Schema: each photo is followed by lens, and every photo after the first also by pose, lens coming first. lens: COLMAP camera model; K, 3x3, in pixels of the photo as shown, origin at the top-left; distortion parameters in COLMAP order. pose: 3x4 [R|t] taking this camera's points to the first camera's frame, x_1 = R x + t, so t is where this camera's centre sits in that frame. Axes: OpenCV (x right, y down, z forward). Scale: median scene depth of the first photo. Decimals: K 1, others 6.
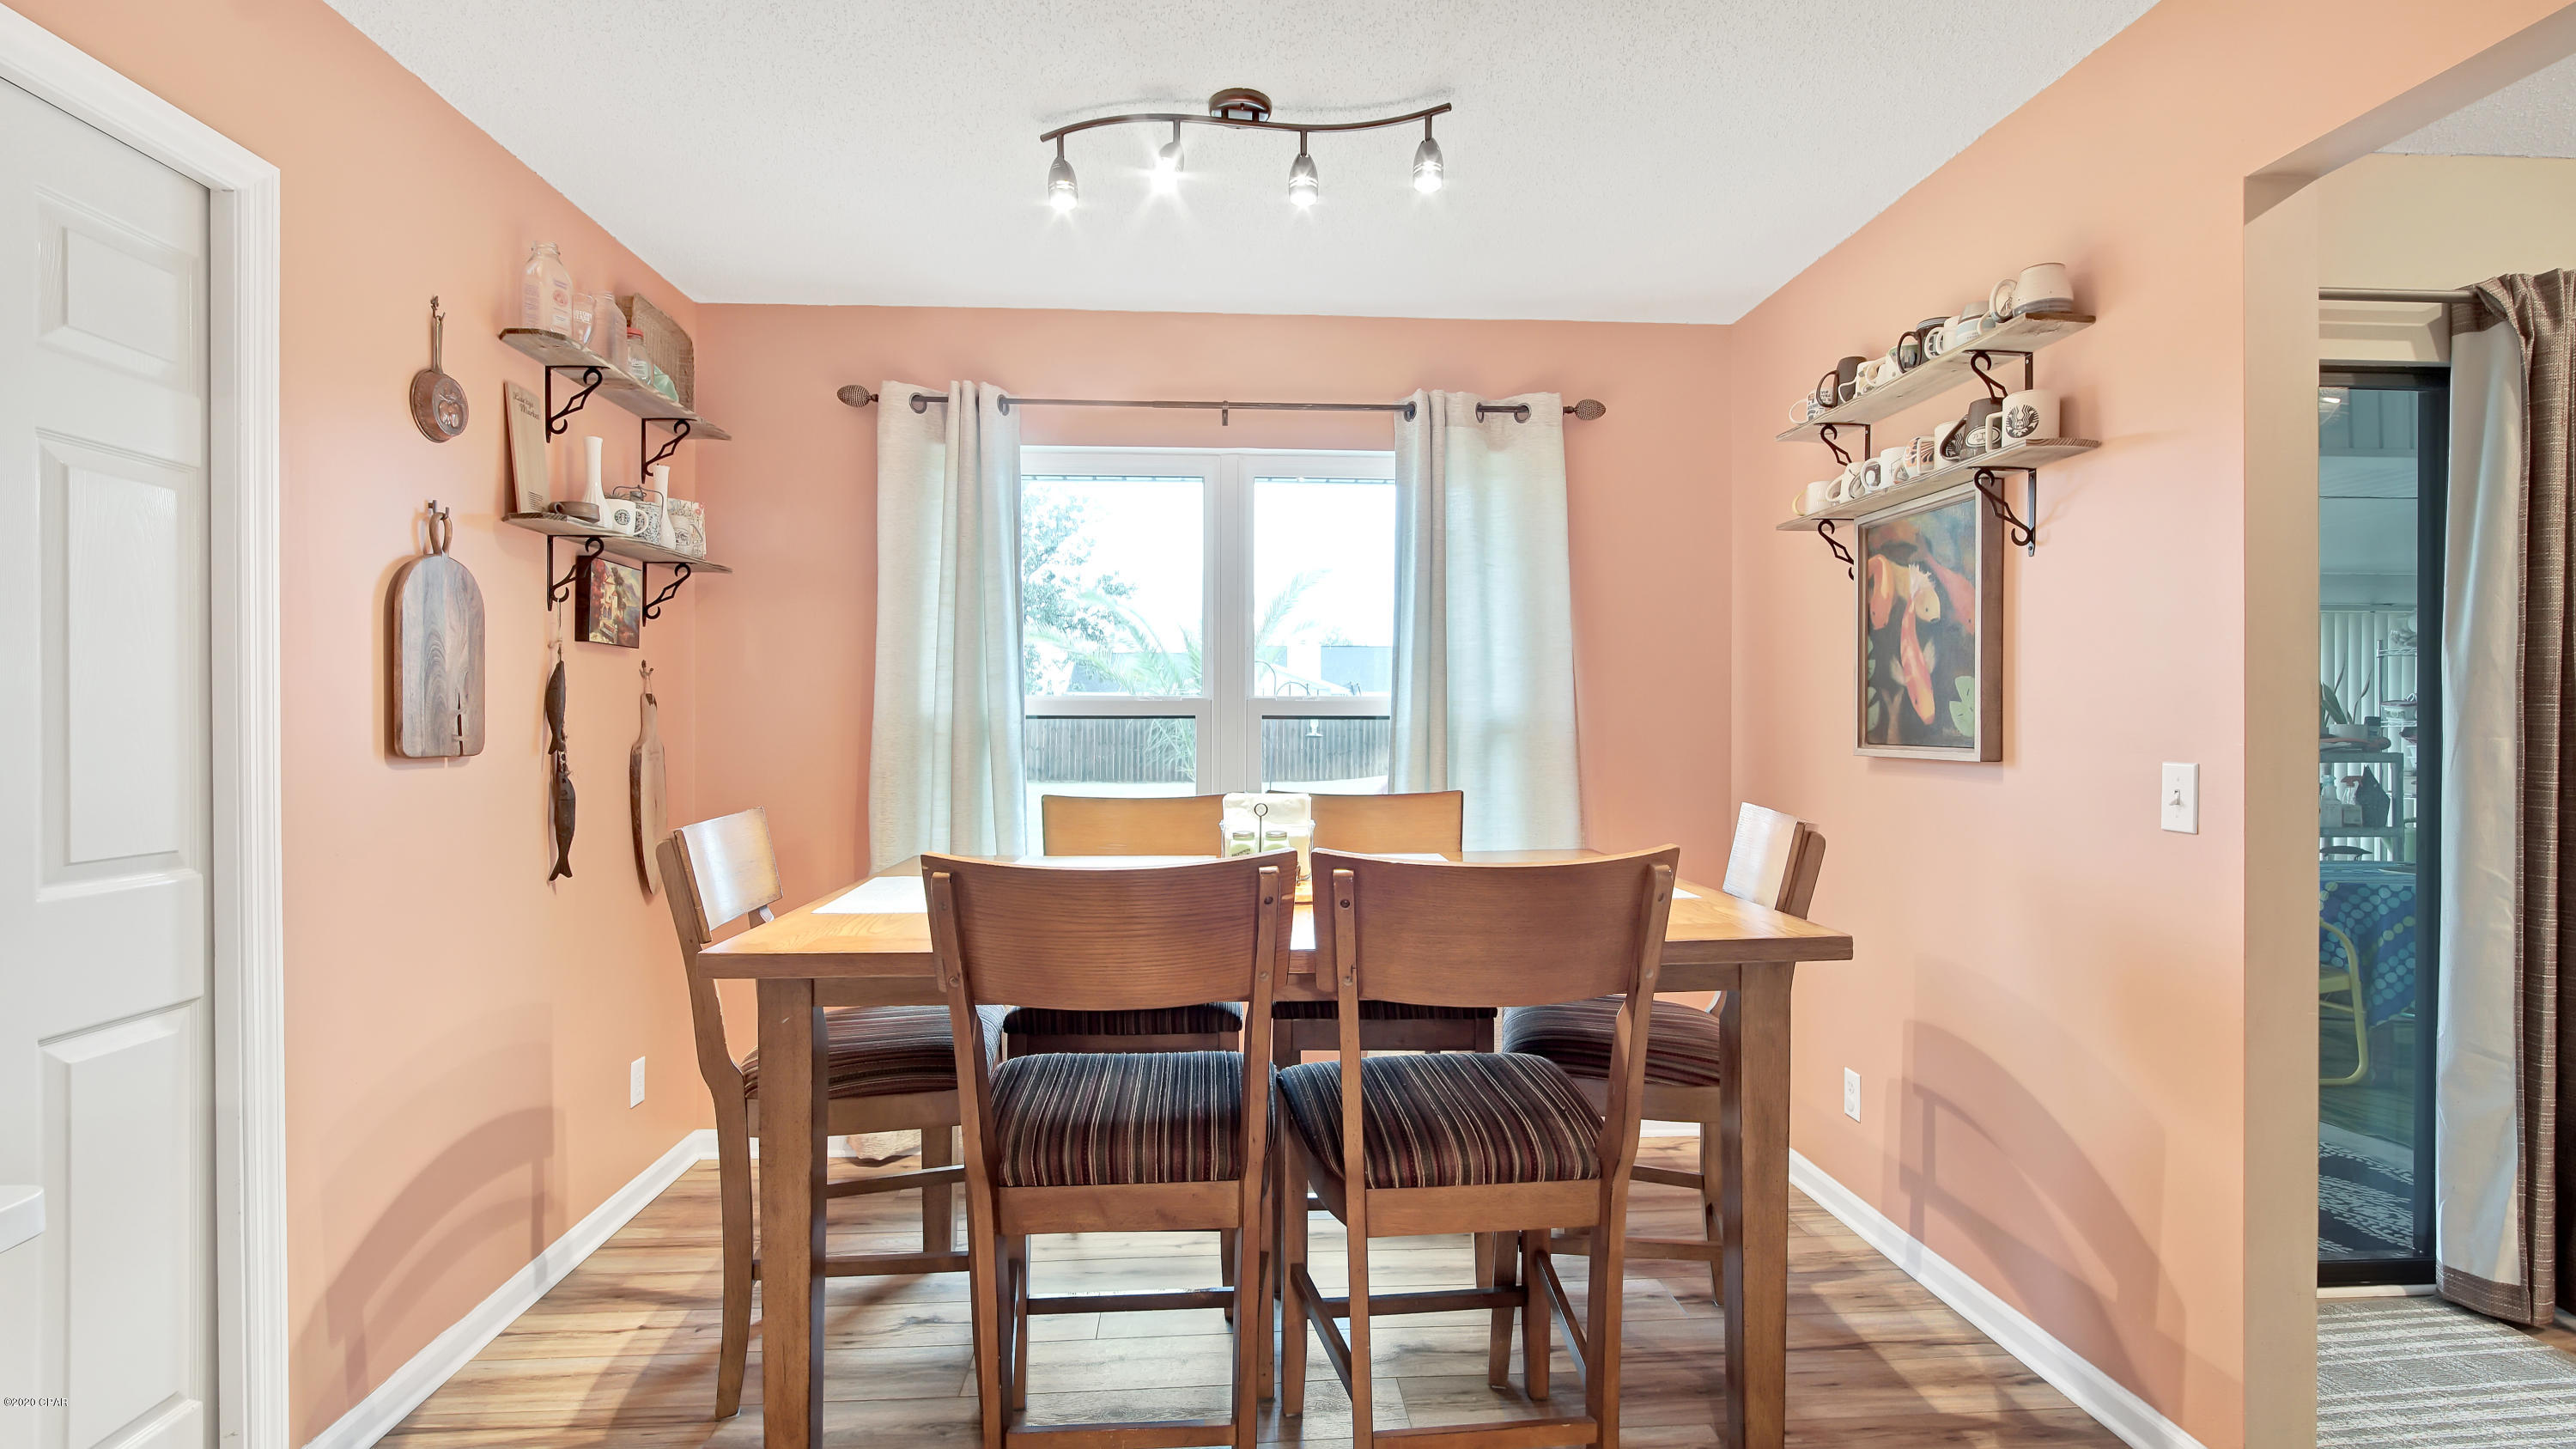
lens RADIAL K [[1238.1, 0, 1278.9], [0, 1238.1, 748.0], [0, 0, 1]] dist [0.000417, -0.000255]
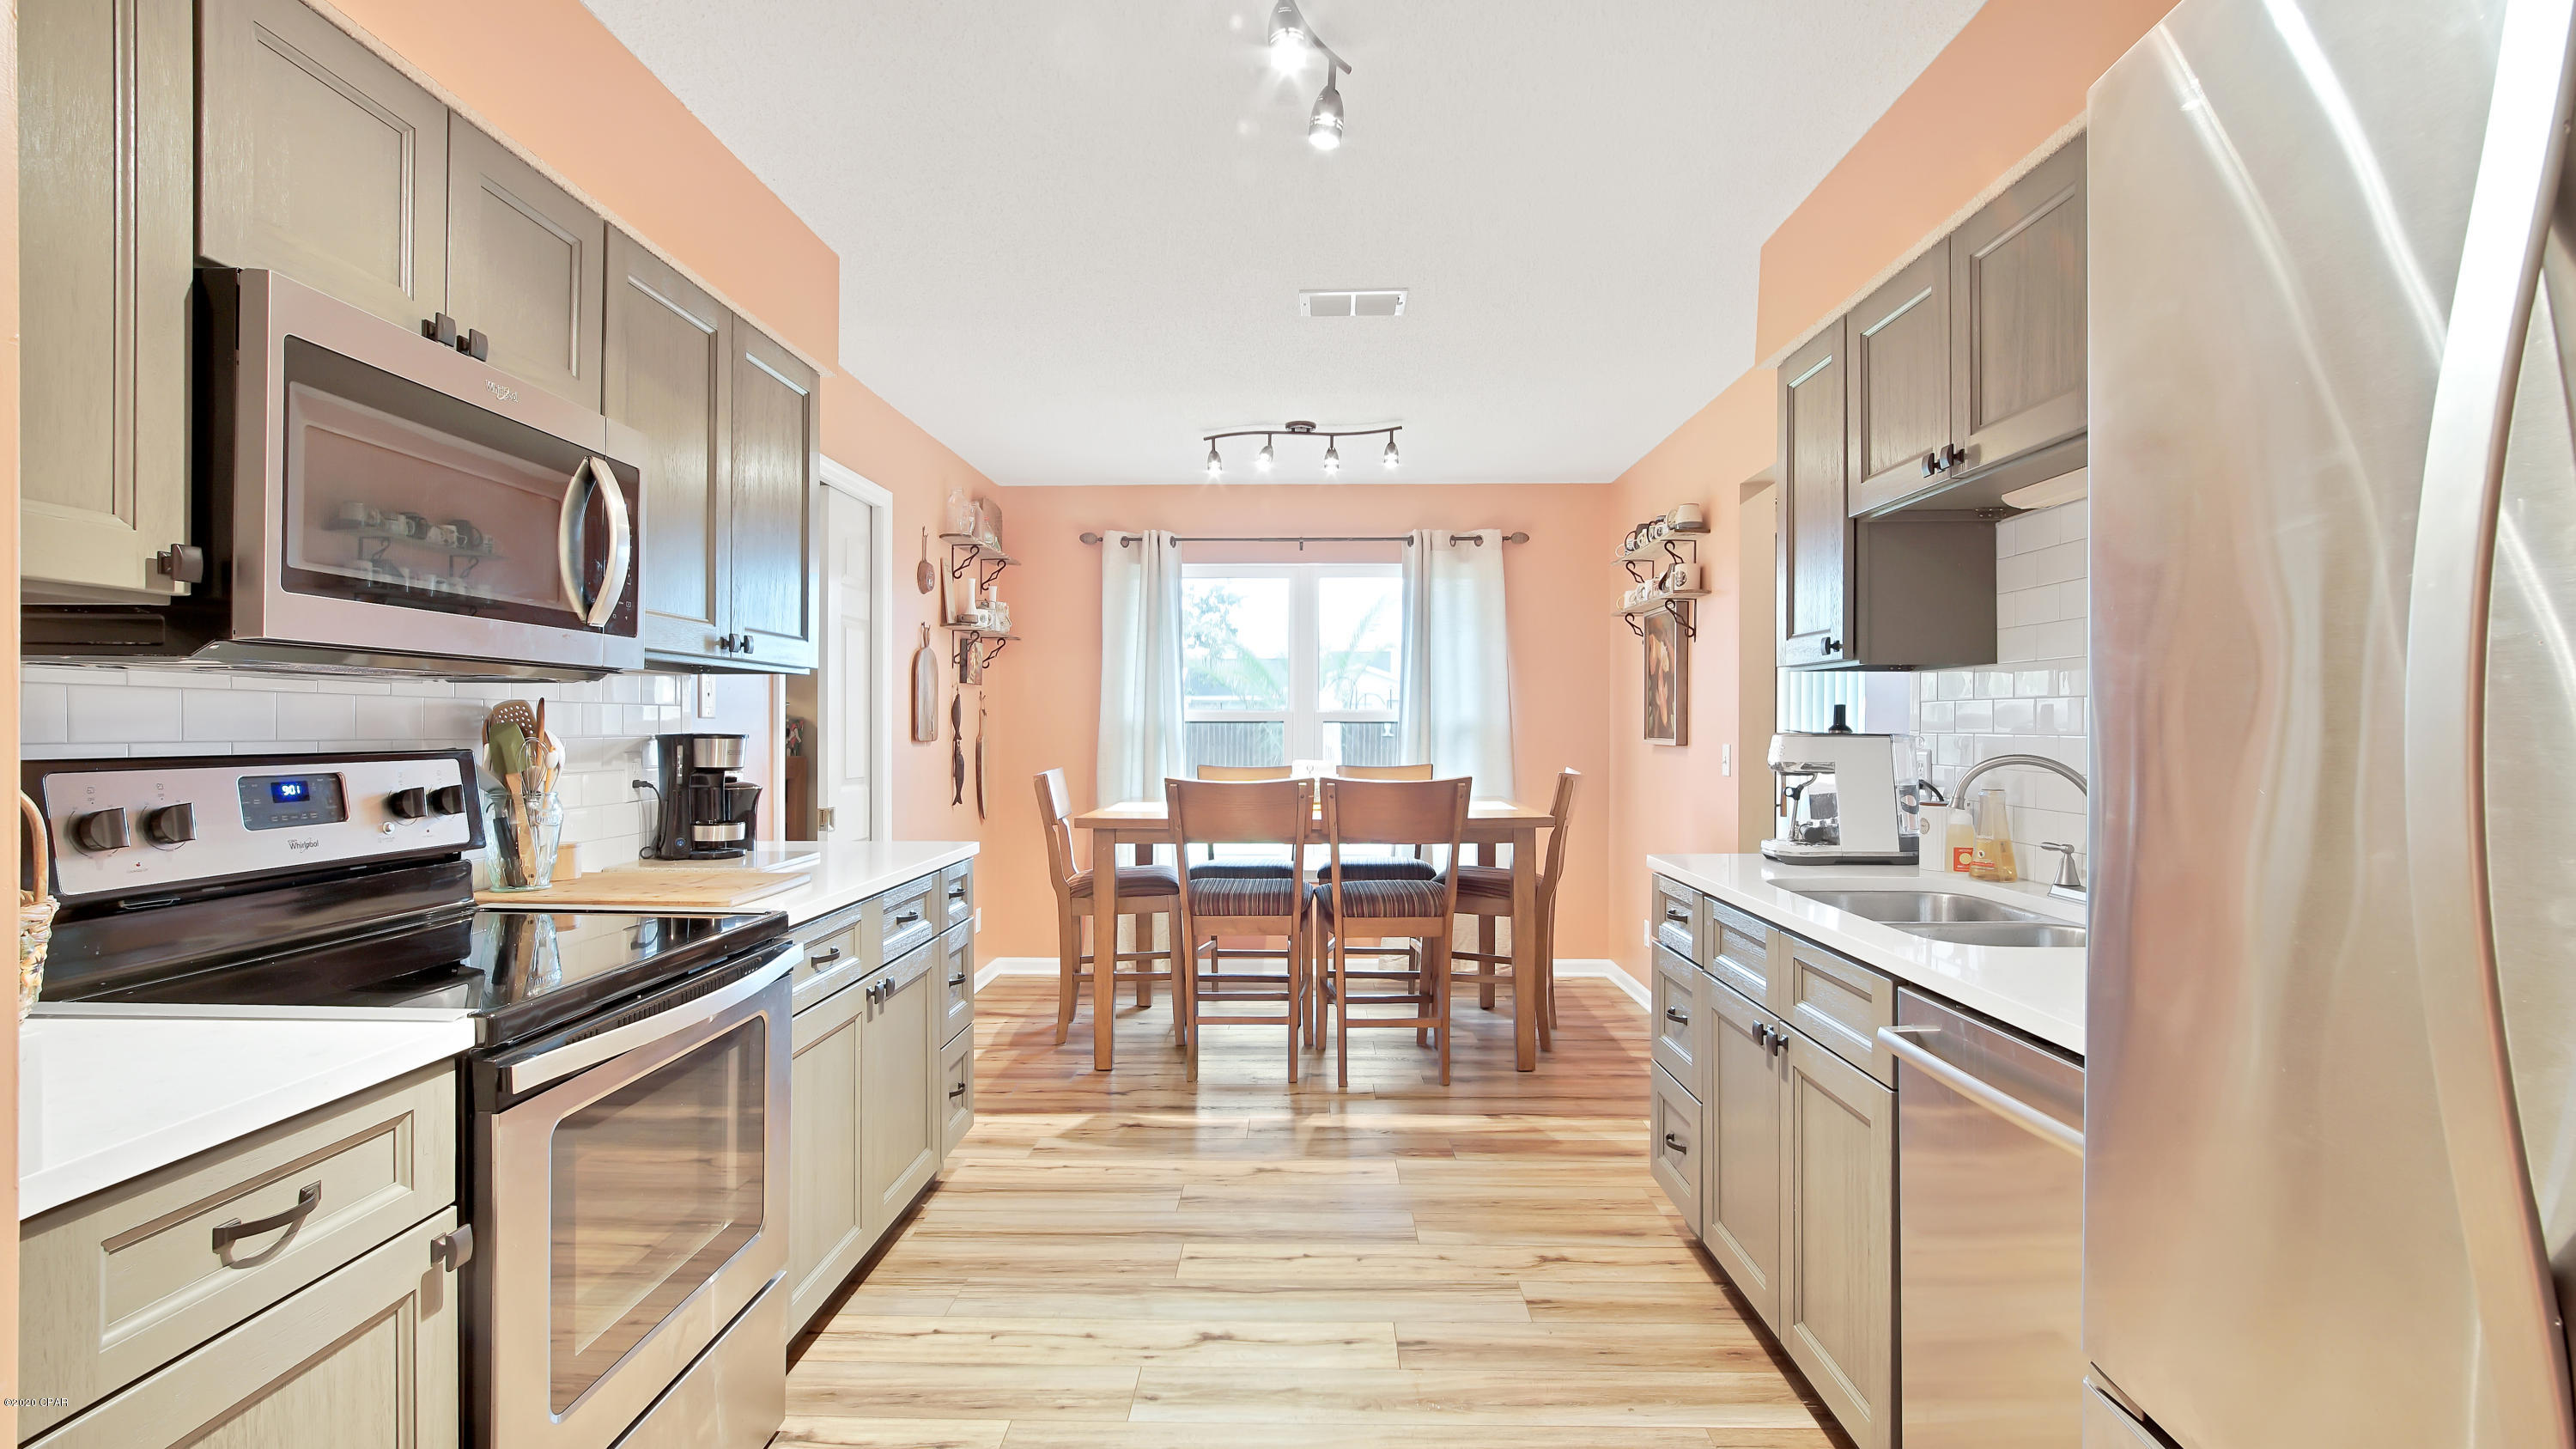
lens RADIAL K [[1238.1, 0, 1278.9], [0, 1238.1, 748.0], [0, 0, 1]] dist [0.000417, -0.000255]
pose [[0.996147, 0.002688, -0.087656, 0.095661], [-0.002769, 0.999996, -0.000811, 0.015383], [0.087653, 0.001051, 0.996150, -0.876803]]
